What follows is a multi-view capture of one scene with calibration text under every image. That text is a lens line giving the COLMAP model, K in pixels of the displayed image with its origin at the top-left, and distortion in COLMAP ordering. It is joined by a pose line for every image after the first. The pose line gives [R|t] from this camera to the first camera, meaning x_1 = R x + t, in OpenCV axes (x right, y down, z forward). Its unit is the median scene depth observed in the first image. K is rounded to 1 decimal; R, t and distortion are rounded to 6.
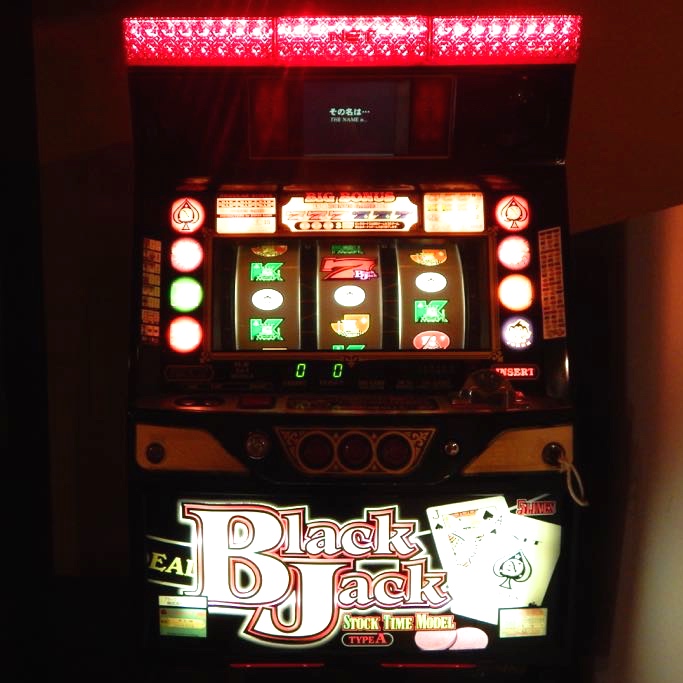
lens RADIAL K [[695.3, 0, 318.7], [0, 695.3, 343.5], [0, 0, 1]] dist [0.010147, 0.011480]
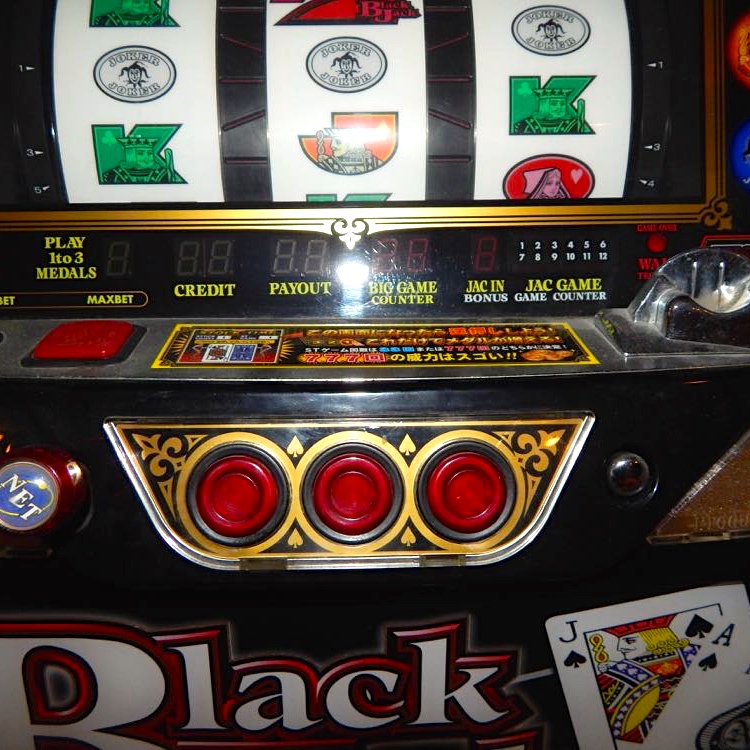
lens RADIAL K [[724.4, 0, 375.0], [0, 724.4, 375.0], [0, 0, 1]] dist [0.010487, 0.002430]
pose [[0.999580, -0.013494, 0.025640, 0.051189], [0.008629, 0.983415, 0.181165, 0.031946], [-0.027659, -0.180868, 0.983118, 0.611358]]
